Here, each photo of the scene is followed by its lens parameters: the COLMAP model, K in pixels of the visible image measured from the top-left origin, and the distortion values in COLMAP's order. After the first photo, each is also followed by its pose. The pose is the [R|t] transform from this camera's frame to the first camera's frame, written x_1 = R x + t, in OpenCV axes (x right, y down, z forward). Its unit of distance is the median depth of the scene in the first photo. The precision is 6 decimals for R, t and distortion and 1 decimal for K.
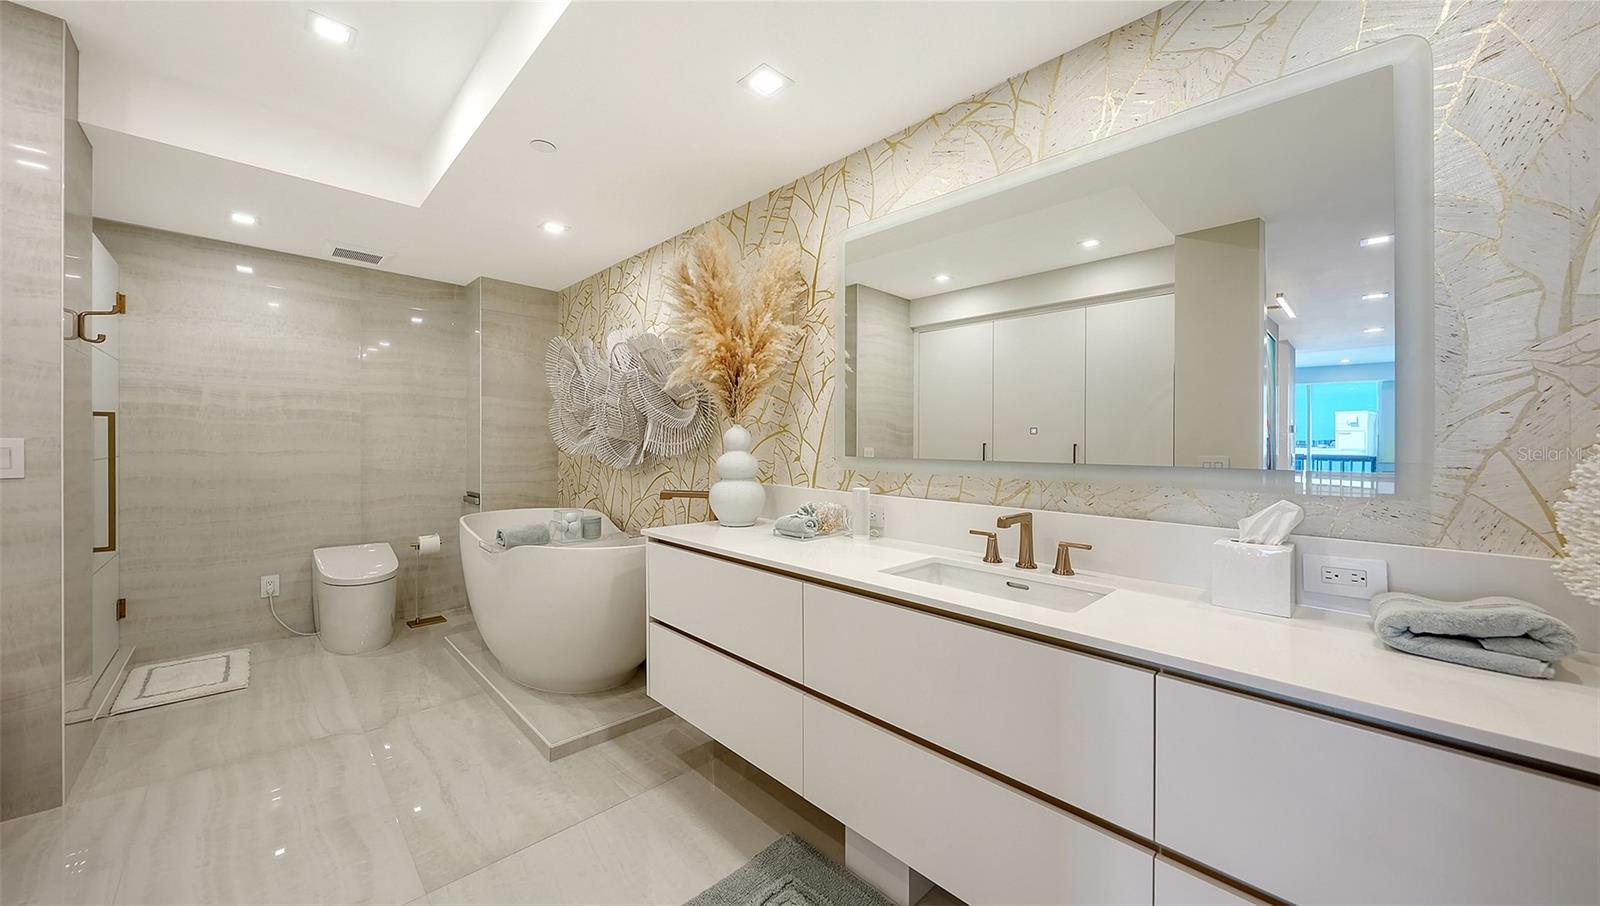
lens RADIAL K [[571.6, 0, 801.1], [0, 571.6, 443.3], [0, 0, 1]] dist [-0.000032, -0.000629]
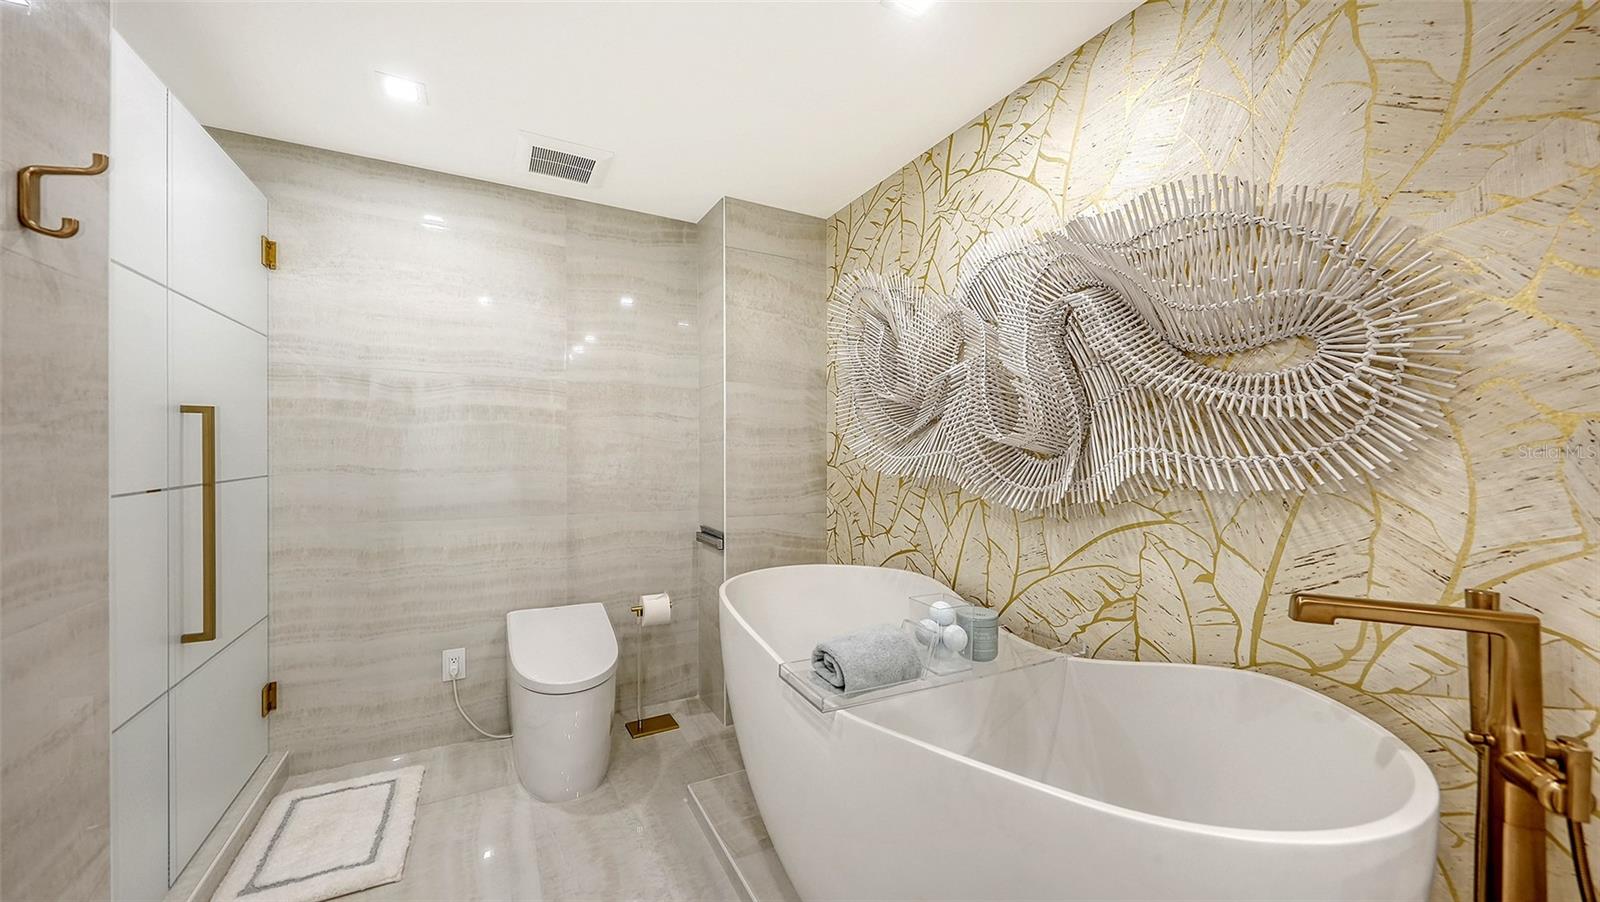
lens RADIAL K [[571.6, 0, 790.3], [0, 571.6, 447.2], [0, 0, 1]] dist [-0.000032, -0.000629]
pose [[0.958349, -0.004628, -0.285564, -0.352155], [0.003021, 0.999977, -0.006066, -0.005044], [0.285585, 0.004951, 0.958340, 0.464363]]
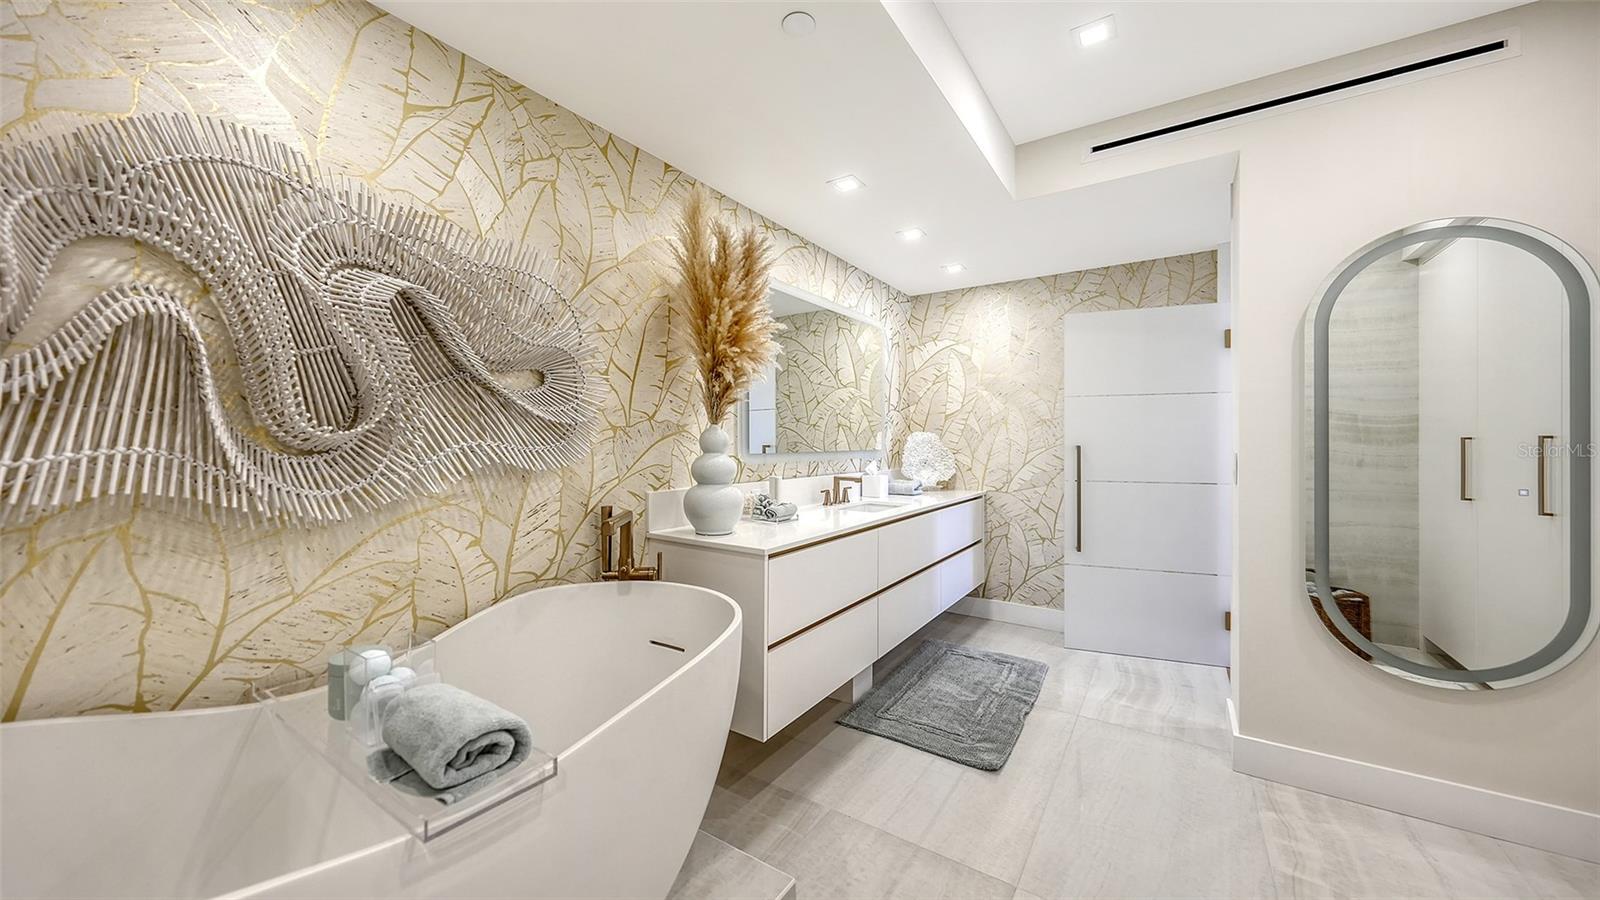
lens RADIAL K [[568.9, 0, 787.2], [0, 568.9, 438.7], [0, 0, 1]] dist [-0.002085, -0.000208]
pose [[-0.202427, -0.004234, 0.979288, -0.724249], [0.000877, 0.999989, 0.004505, -0.009922], [-0.979297, 0.001771, -0.202421, 0.747532]]
